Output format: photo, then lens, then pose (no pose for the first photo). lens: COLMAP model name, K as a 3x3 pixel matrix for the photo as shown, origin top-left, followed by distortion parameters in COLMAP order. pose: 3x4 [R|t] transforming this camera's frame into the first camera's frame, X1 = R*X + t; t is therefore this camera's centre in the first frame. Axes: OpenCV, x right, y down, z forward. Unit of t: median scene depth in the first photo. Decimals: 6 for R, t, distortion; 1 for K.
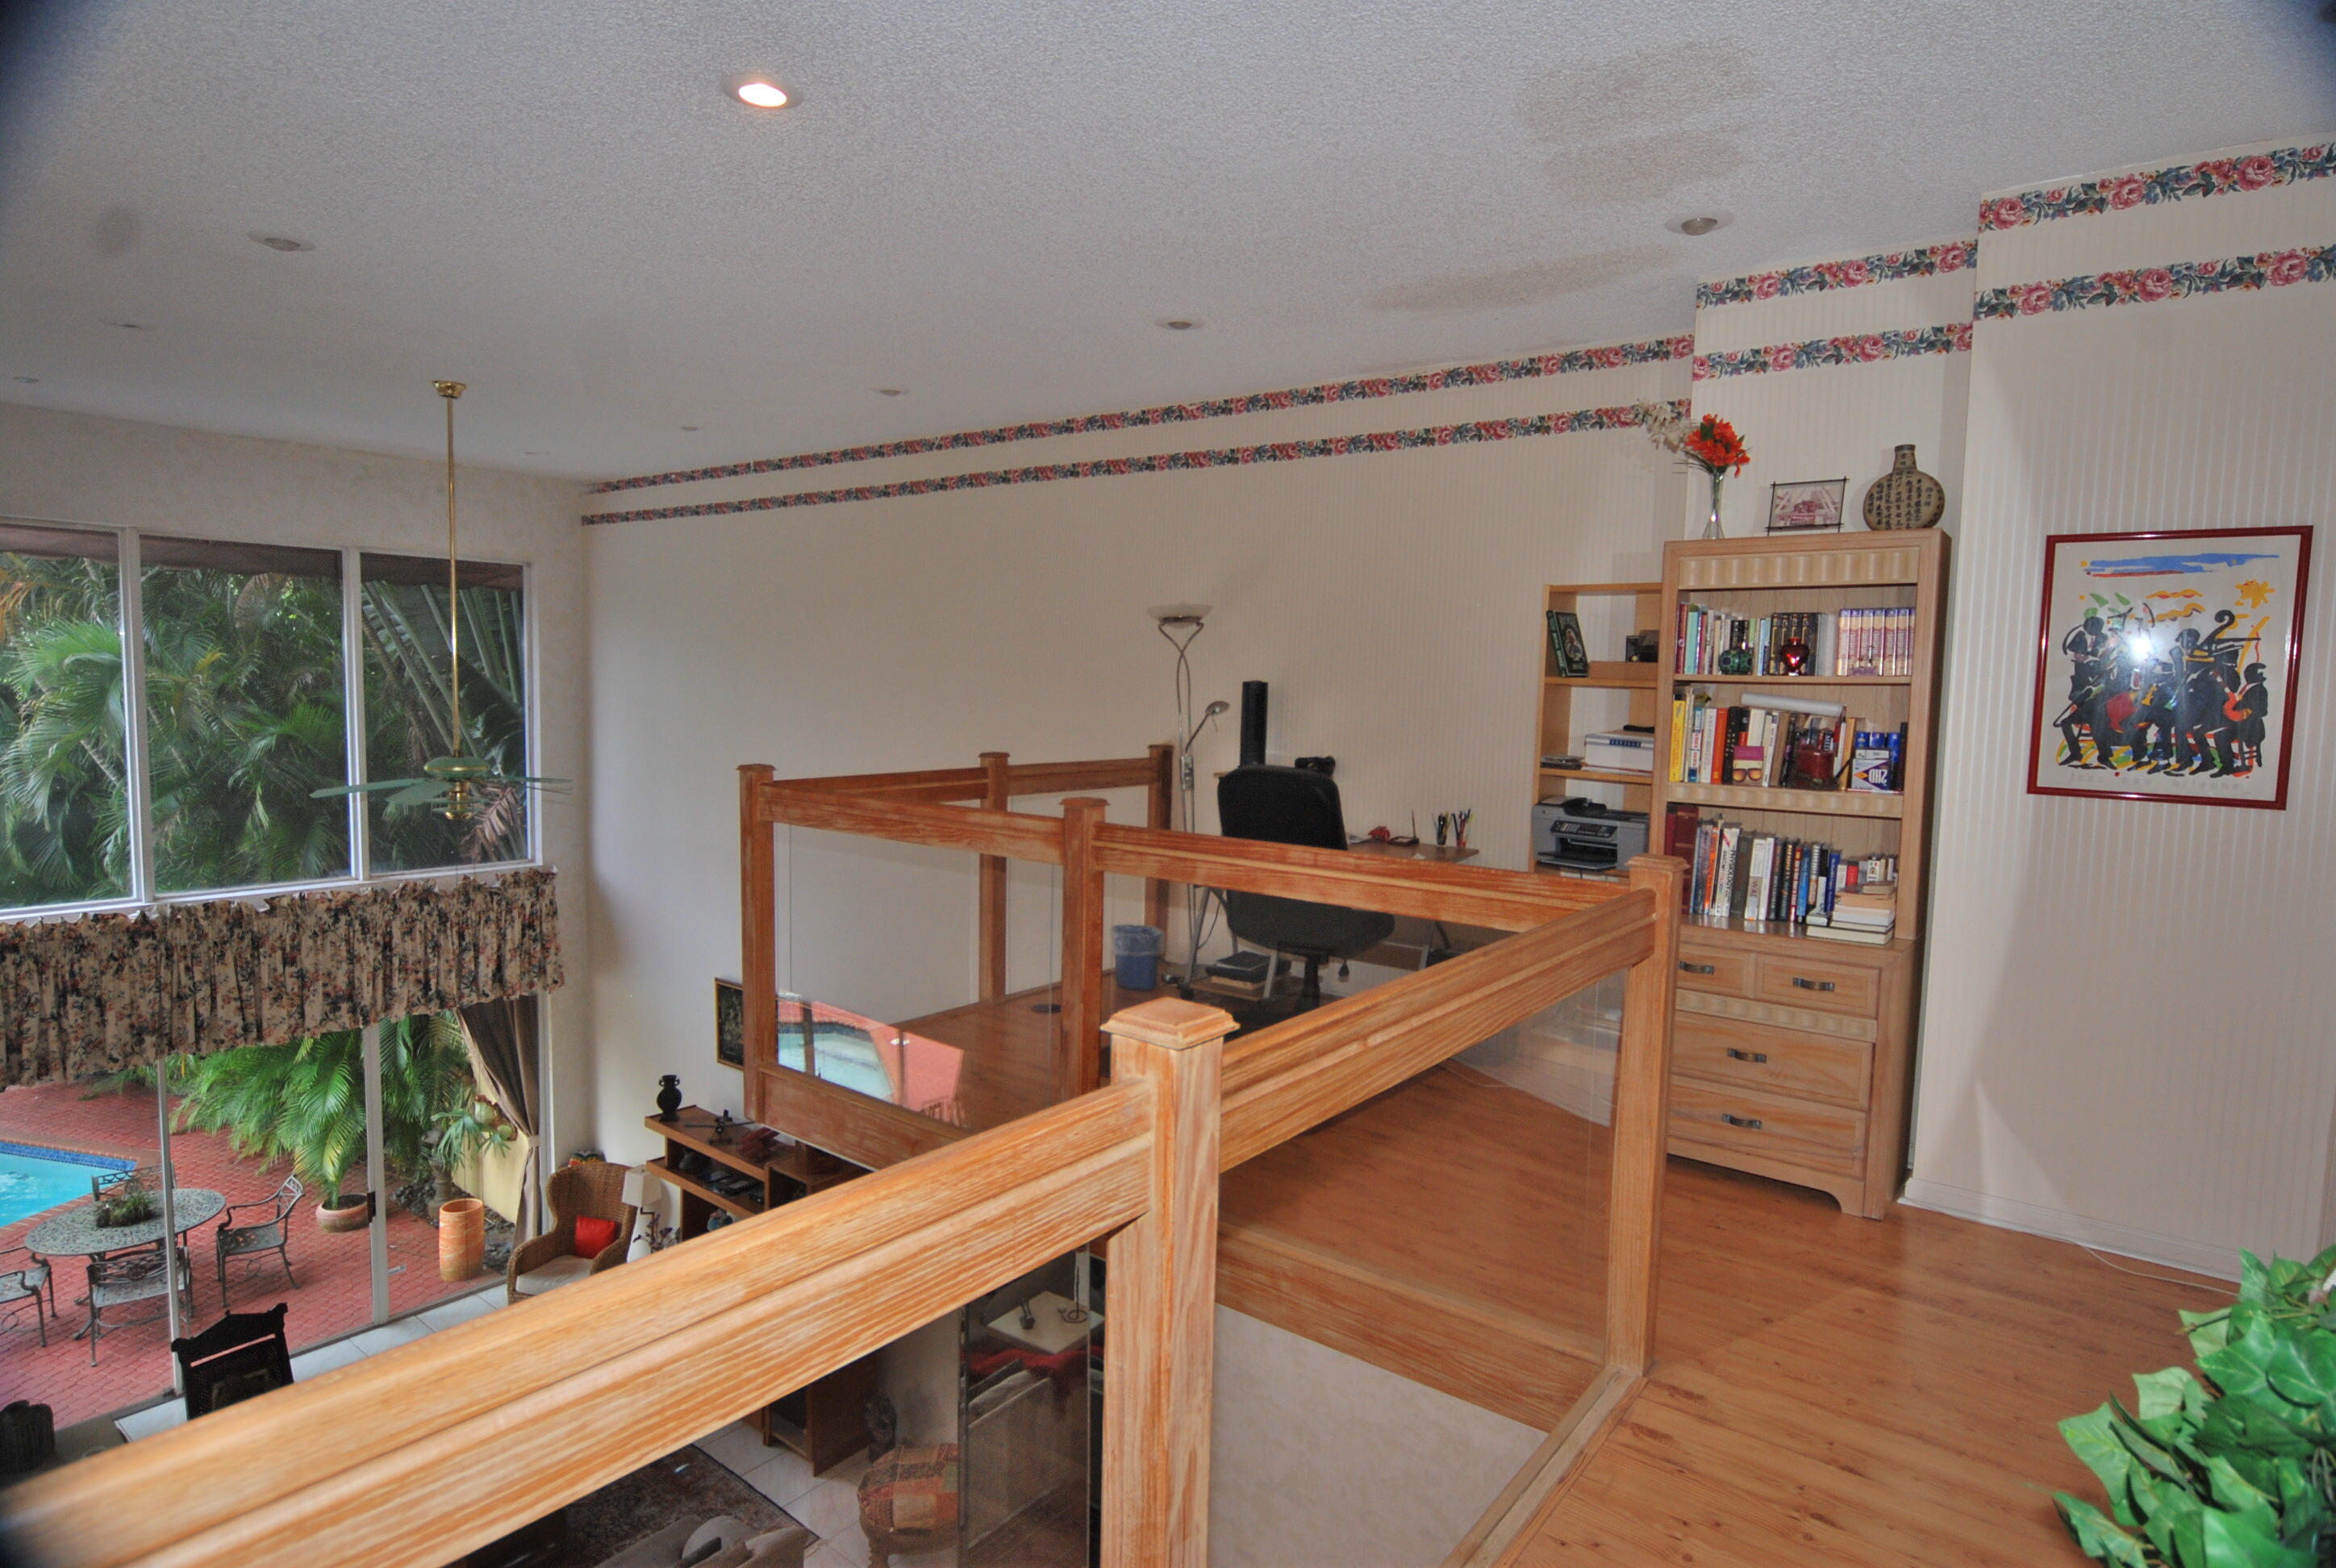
lens RADIAL K [[1255.9, 0, 1167.3], [0, 1255.9, 785.6], [0, 0, 1]] dist [-0.003158, -0.000486]
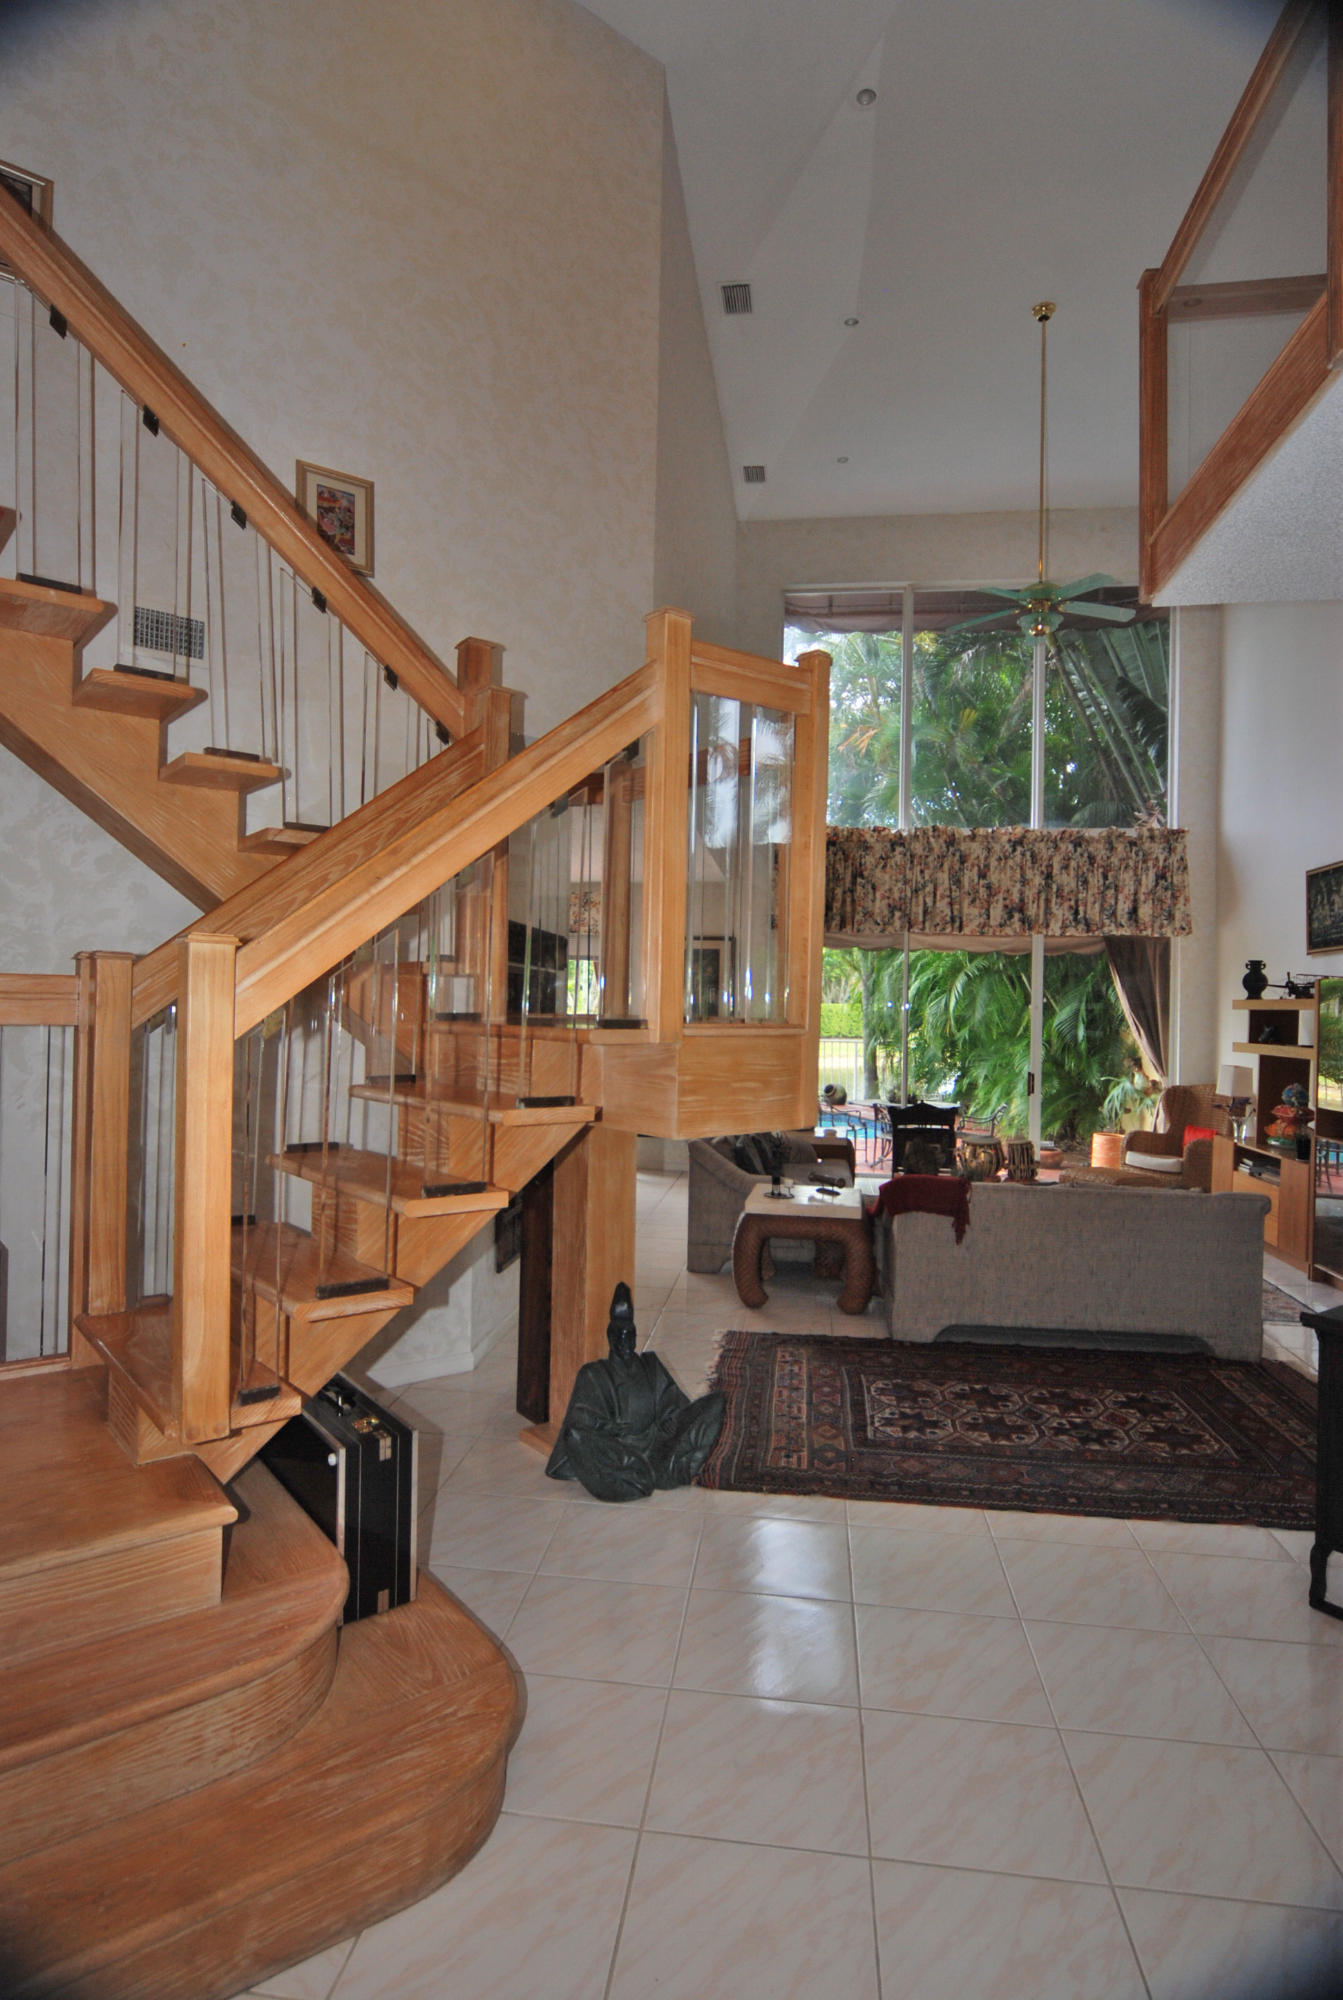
lens RADIAL K [[1075.3, 0, 670.7], [0, 1075.3, 1000.0], [0, 0, 1]] dist [-0.003158, -0.000486]
pose [[0.517418, -0.014132, -0.855616, 0.128401], [-0.080554, 0.994619, -0.065142, 0.363788], [0.851933, 0.102629, 0.513496, 0.107109]]
